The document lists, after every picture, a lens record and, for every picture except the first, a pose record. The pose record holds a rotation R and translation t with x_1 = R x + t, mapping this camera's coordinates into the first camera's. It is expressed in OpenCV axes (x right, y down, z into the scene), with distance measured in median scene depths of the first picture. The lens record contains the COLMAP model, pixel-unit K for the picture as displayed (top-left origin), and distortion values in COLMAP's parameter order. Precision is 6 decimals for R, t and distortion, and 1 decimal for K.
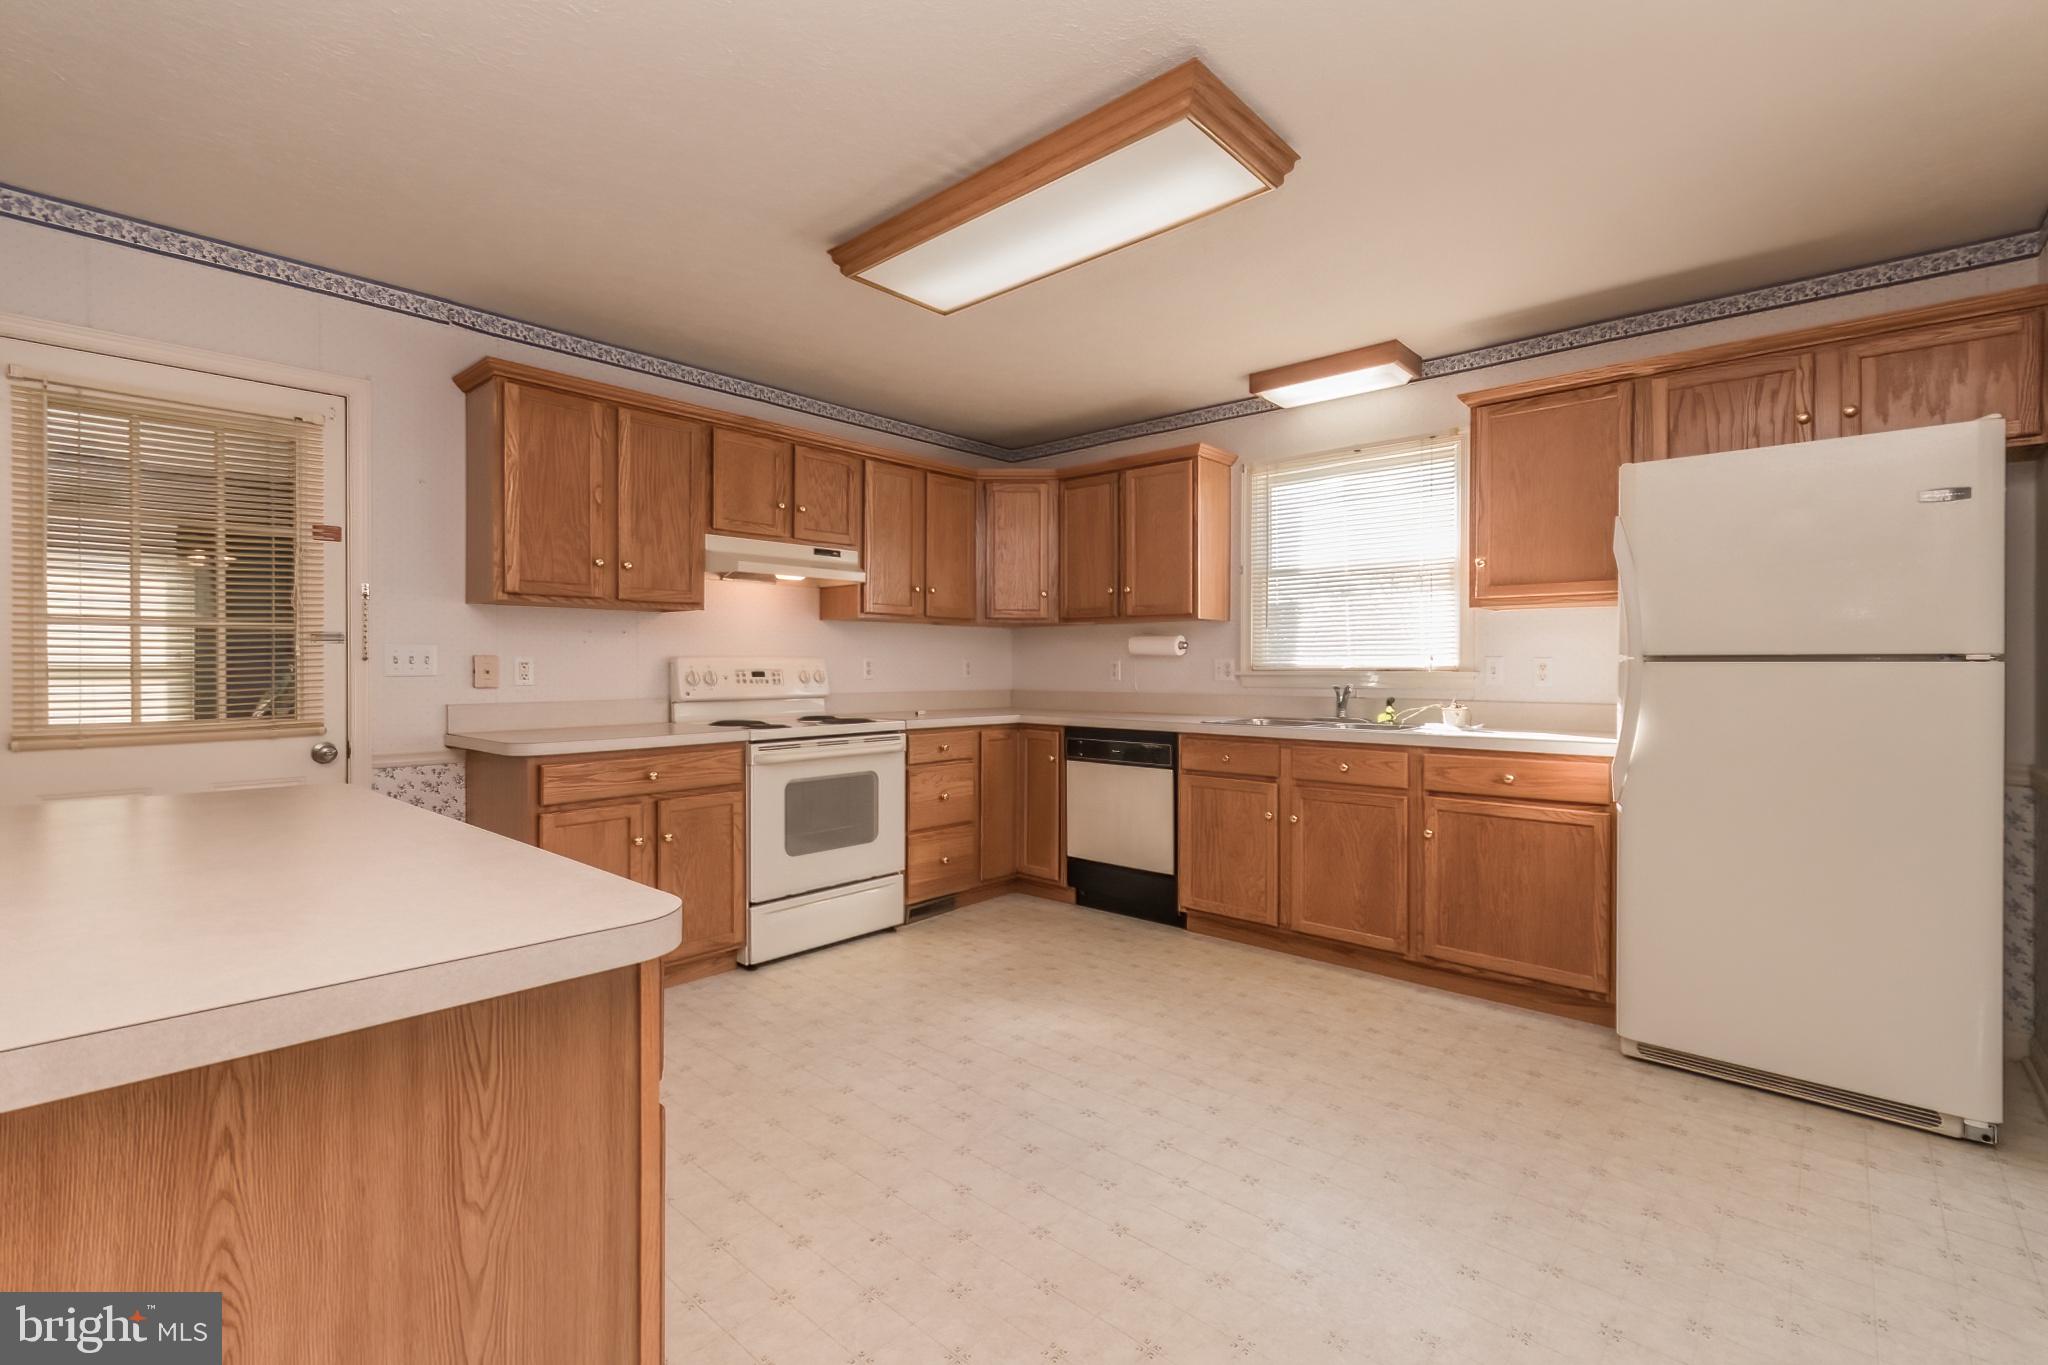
lens RADIAL K [[904.5, 0, 1010.0], [0, 904.5, 670.7], [0, 0, 1]] dist [0.002878, 0.000253]
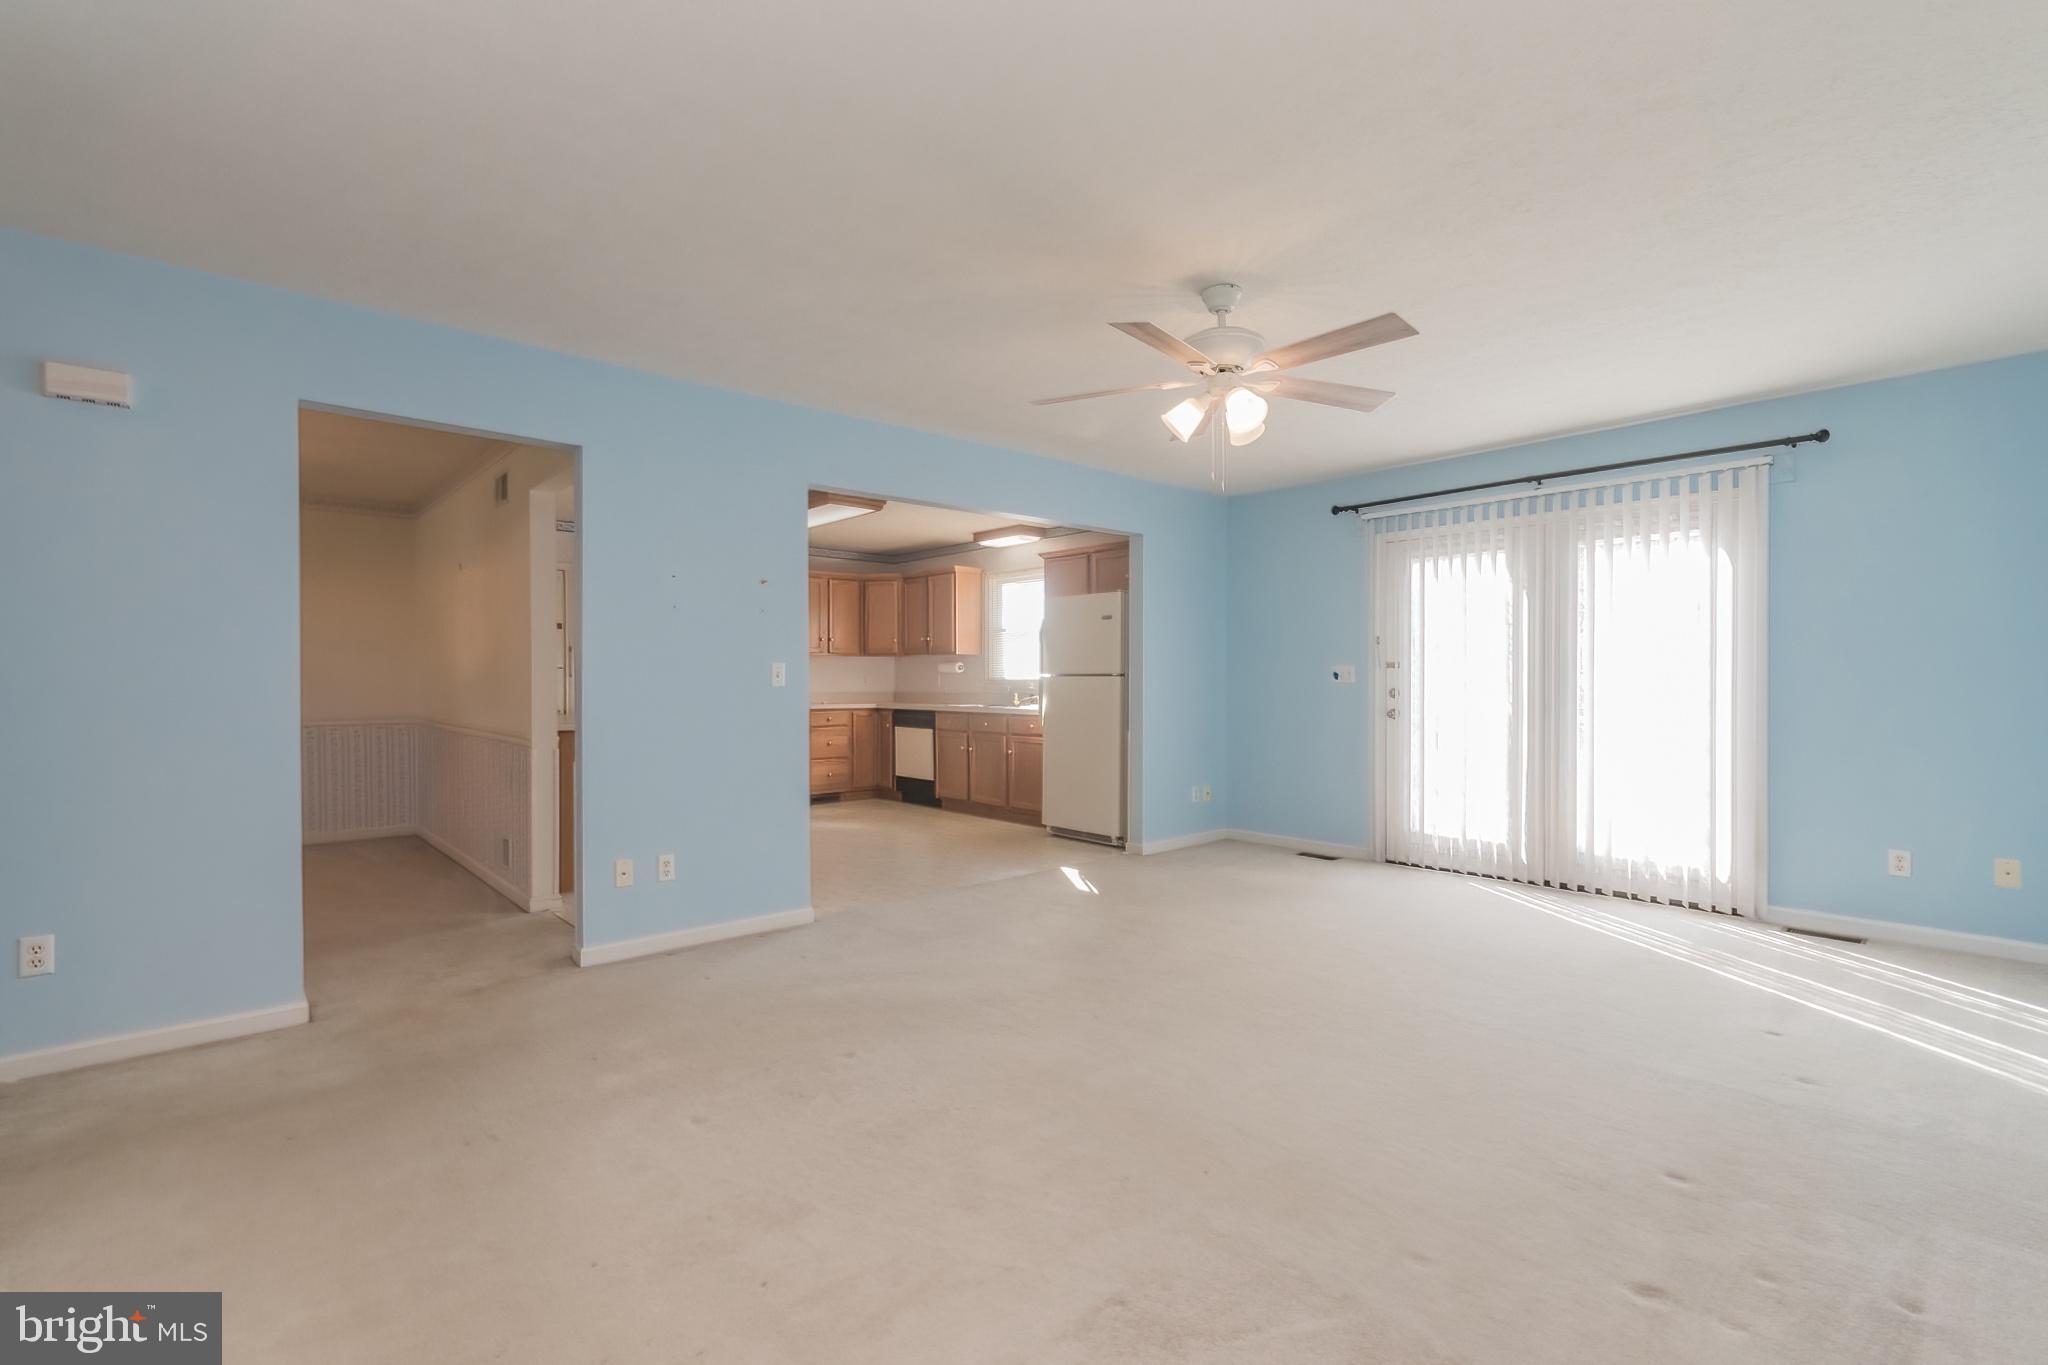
lens RADIAL K [[921.1, 0, 1014.6], [0, 921.1, 694.5], [0, 0, 1]] dist [0.007034, 0.000500]
pose [[0.995074, 0.000606, -0.099135, 0.601858], [0.000455, 0.999943, 0.010688, 0.010001], [0.099136, -0.010680, 0.995017, -1.112464]]
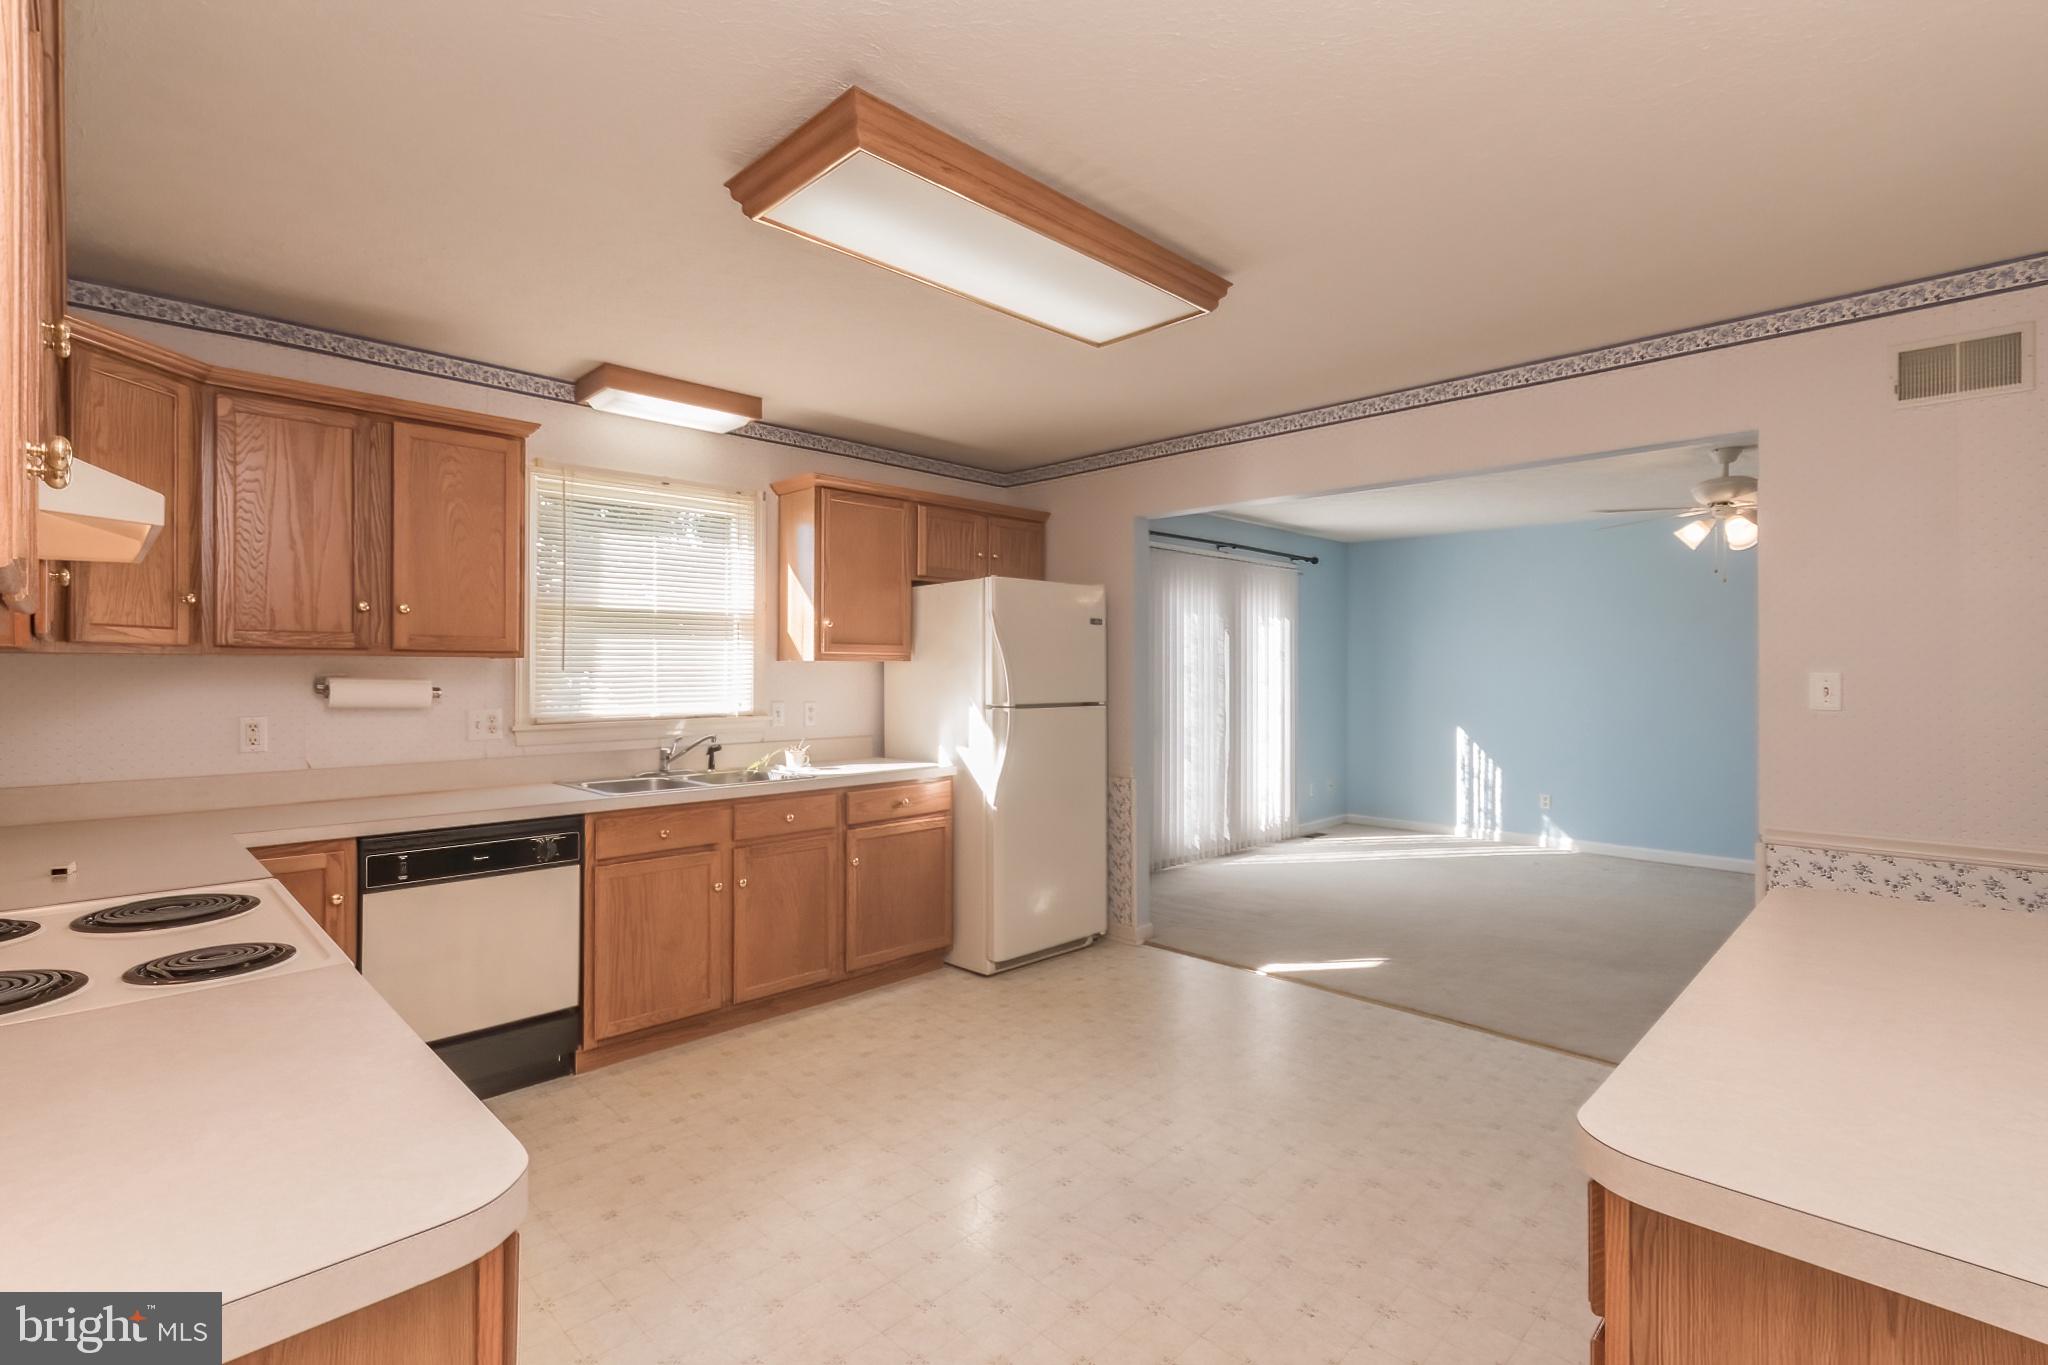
lens RADIAL K [[946.4, 0, 1011.9], [0, 946.4, 670.4], [0, 0, 1]] dist [-0.000169, 0.000097]
pose [[0.046165, -0.000547, 0.998934, -0.617299], [0.004828, 0.999988, 0.000325, -0.052054], [-0.998922, 0.004808, 0.046167, 0.640719]]
